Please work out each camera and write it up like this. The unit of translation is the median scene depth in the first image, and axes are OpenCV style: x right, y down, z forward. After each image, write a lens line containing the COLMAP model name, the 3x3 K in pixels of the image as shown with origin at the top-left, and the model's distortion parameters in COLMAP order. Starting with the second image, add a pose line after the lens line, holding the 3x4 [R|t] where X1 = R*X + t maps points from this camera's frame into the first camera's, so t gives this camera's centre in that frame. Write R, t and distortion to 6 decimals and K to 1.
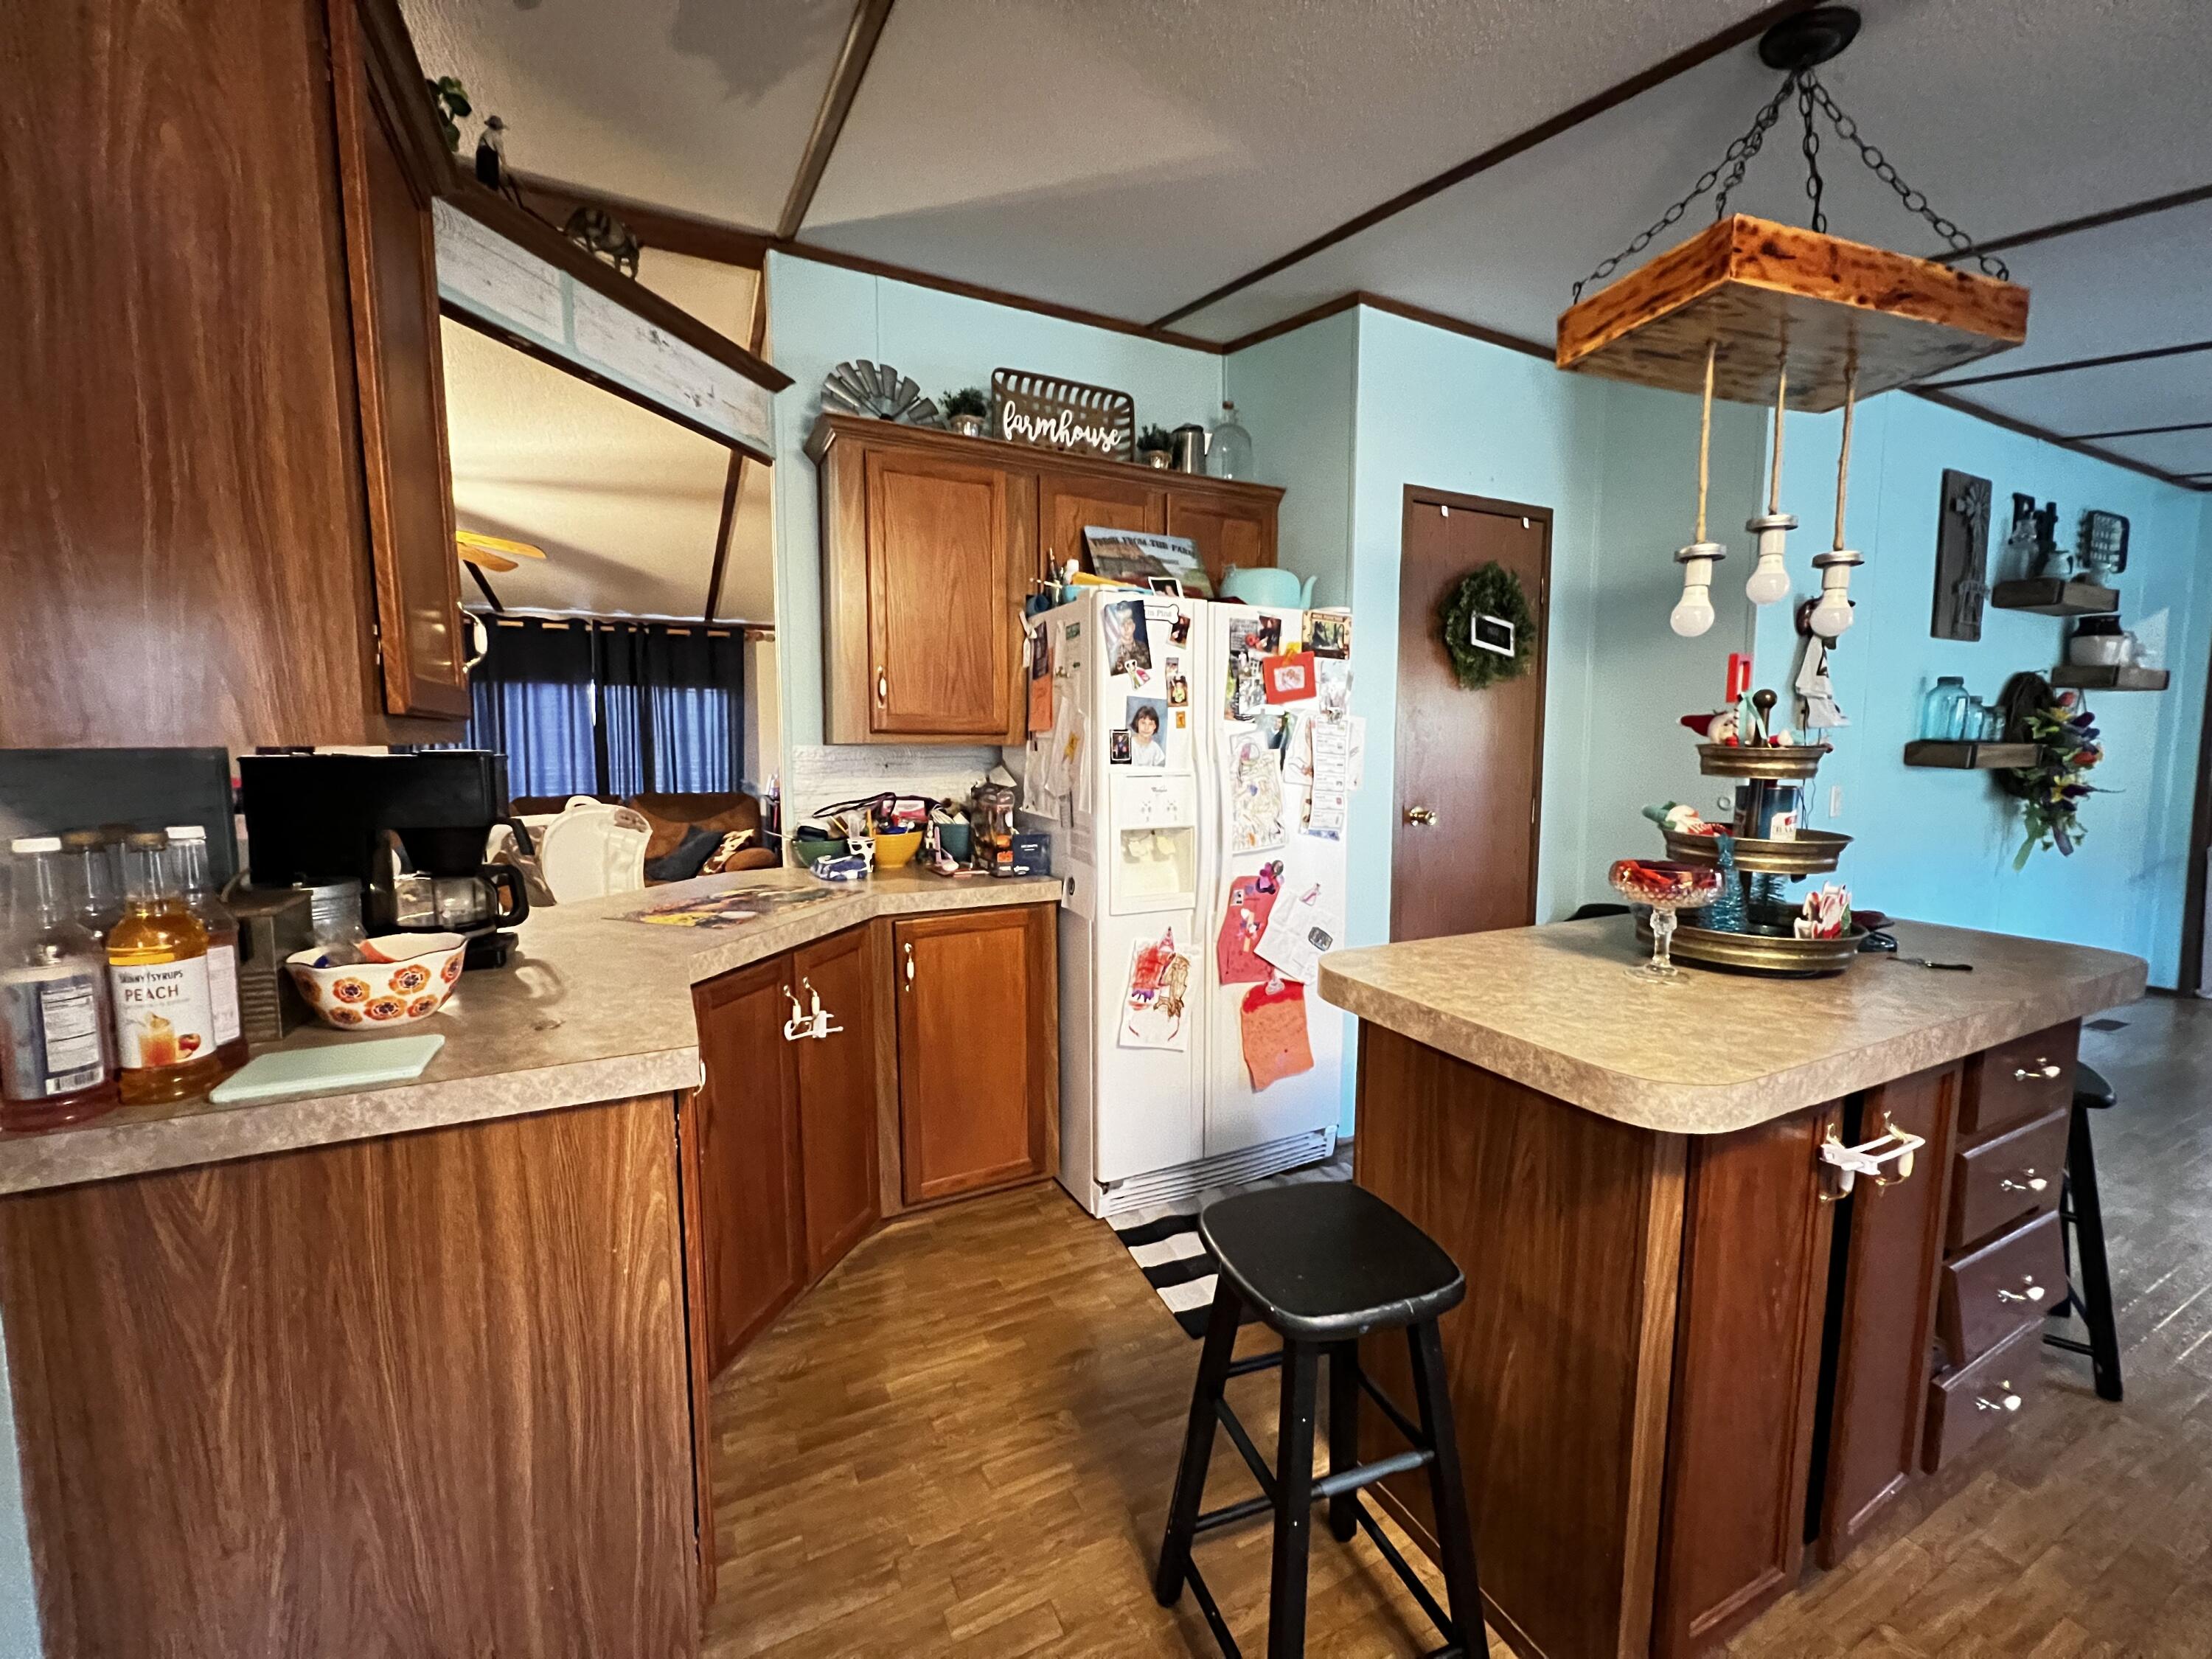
lens RADIAL K [[887.9, 0, 1105.0], [0, 887.9, 825.9], [0, 0, 1]] dist [-0.000435, -0.000146]
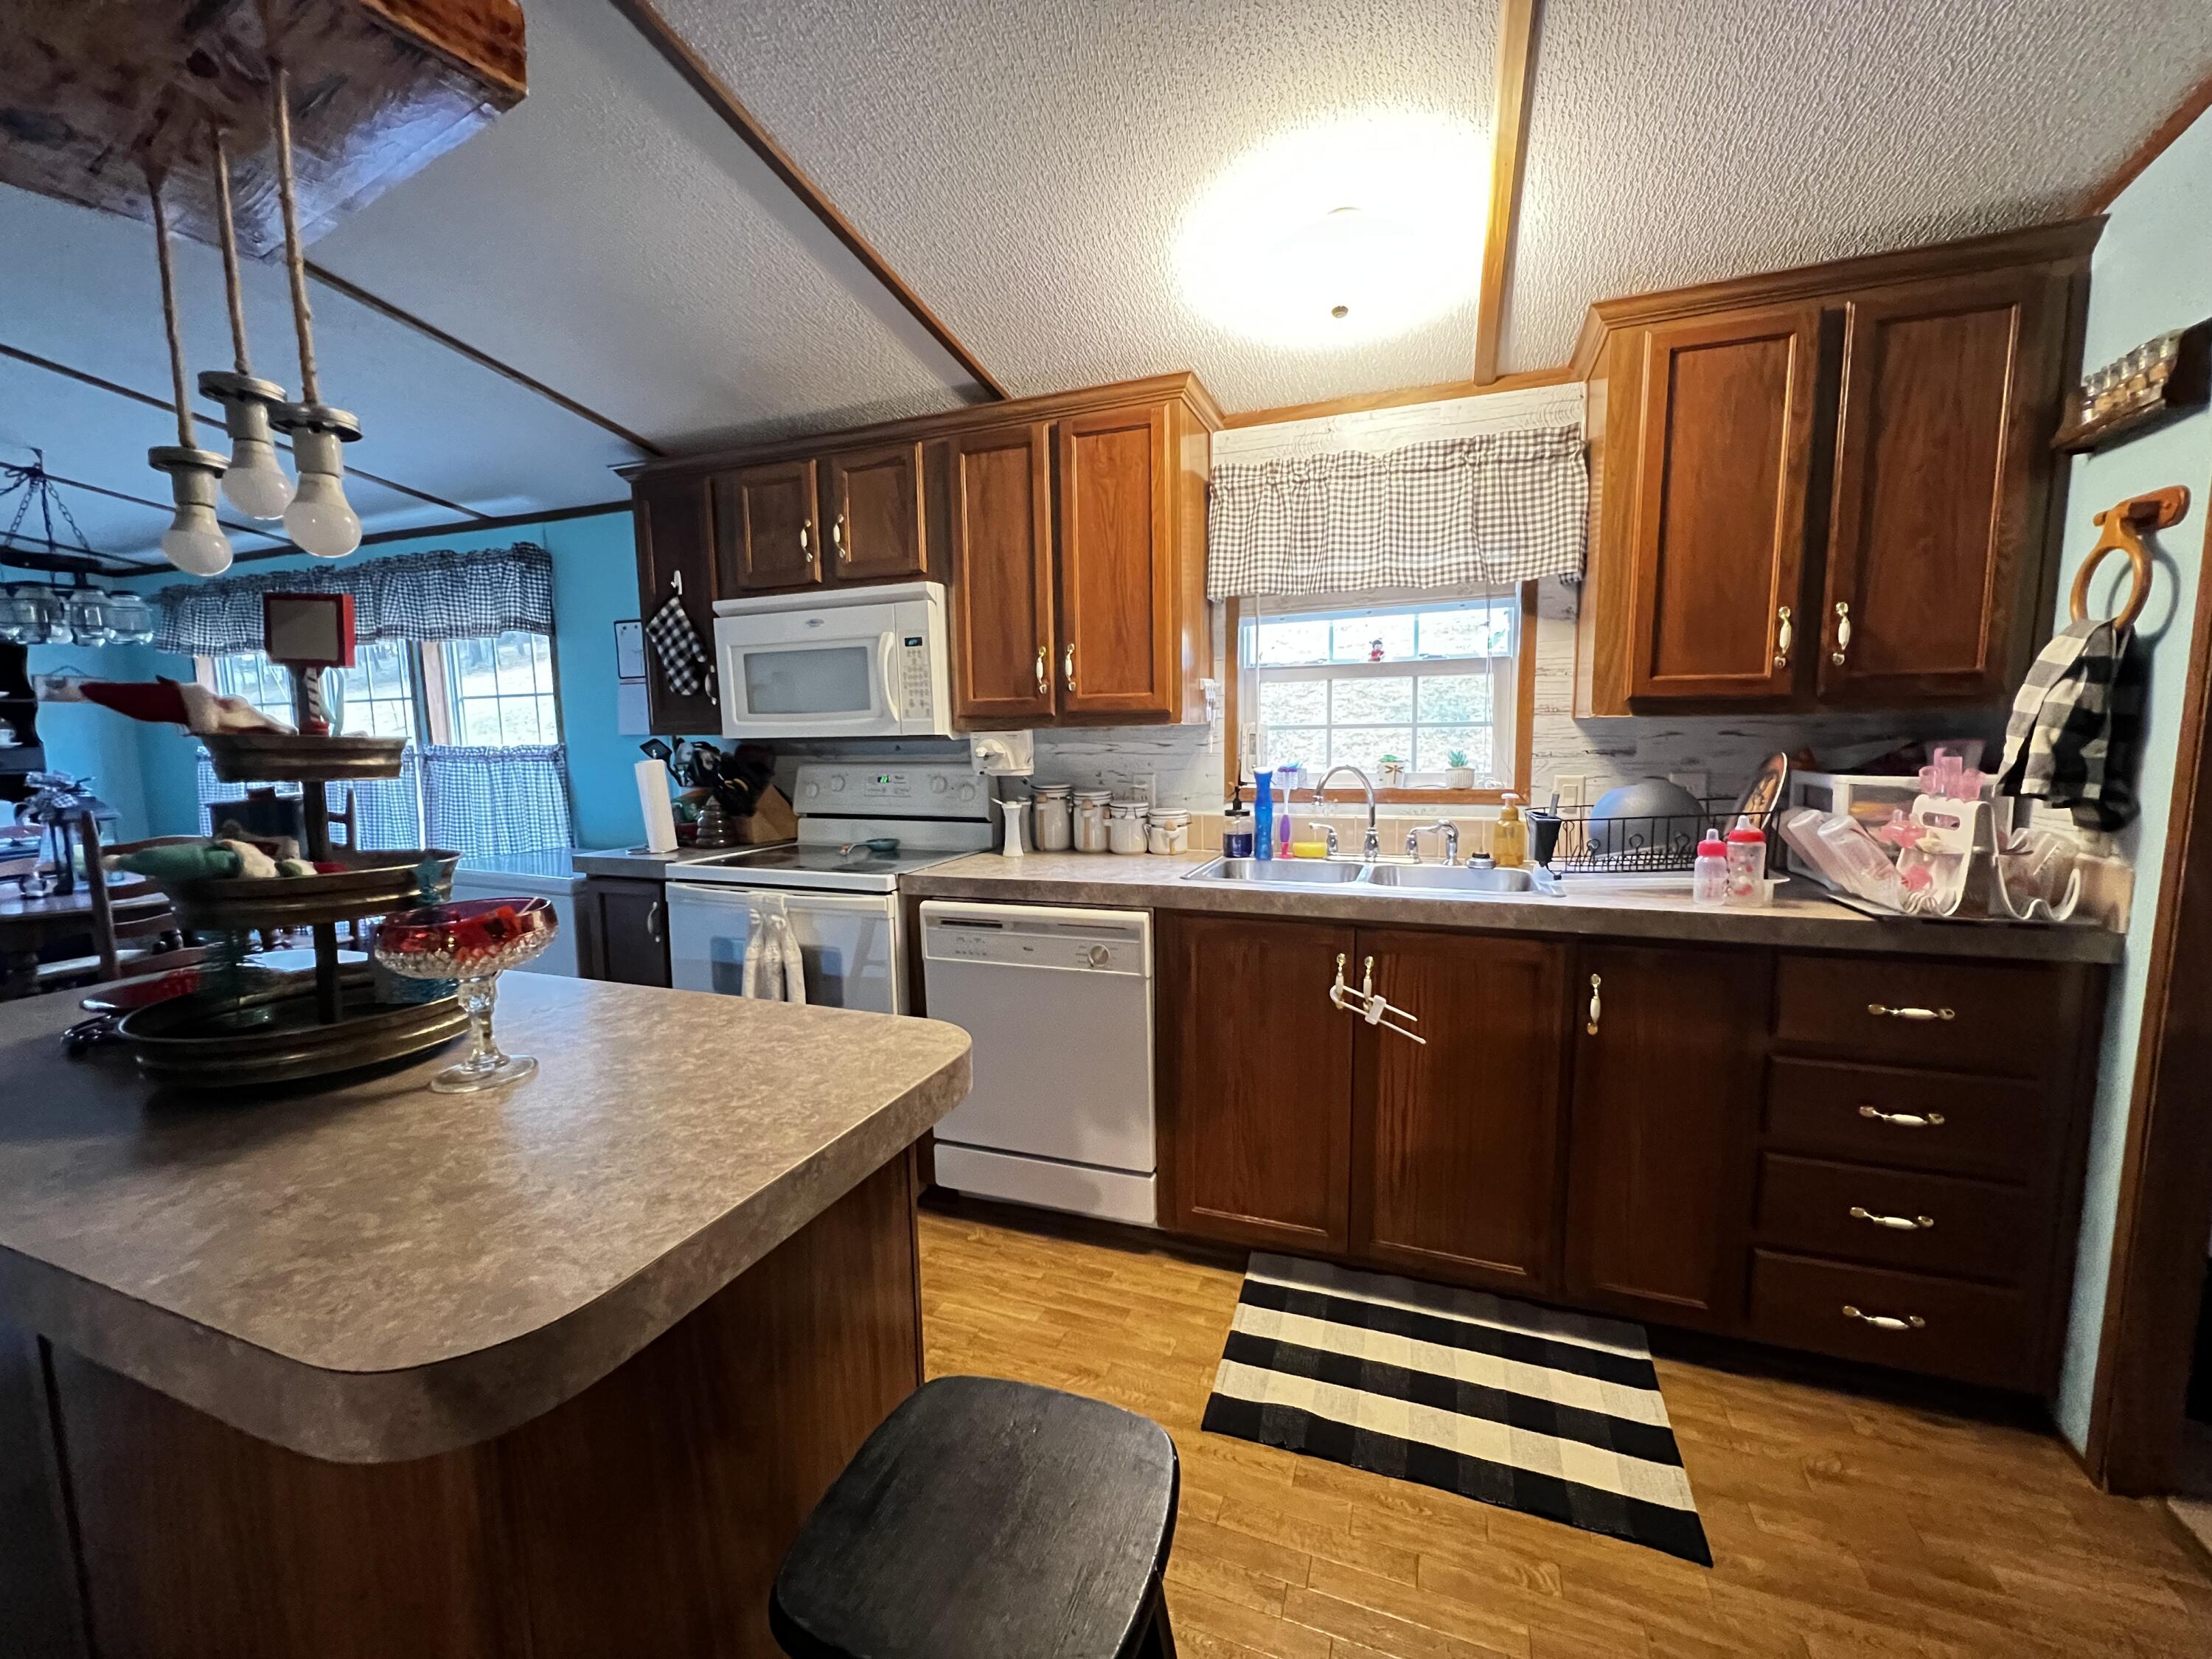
lens RADIAL K [[891.0, 0, 1110.7], [0, 891.0, 826.2], [0, 0, 1]] dist [-0.001002, -0.000001]
pose [[-0.671814, -0.078347, 0.736565, -0.212624], [0.086777, 0.979219, 0.183305, -0.116932], [-0.735620, 0.187064, -0.651054, 1.258442]]
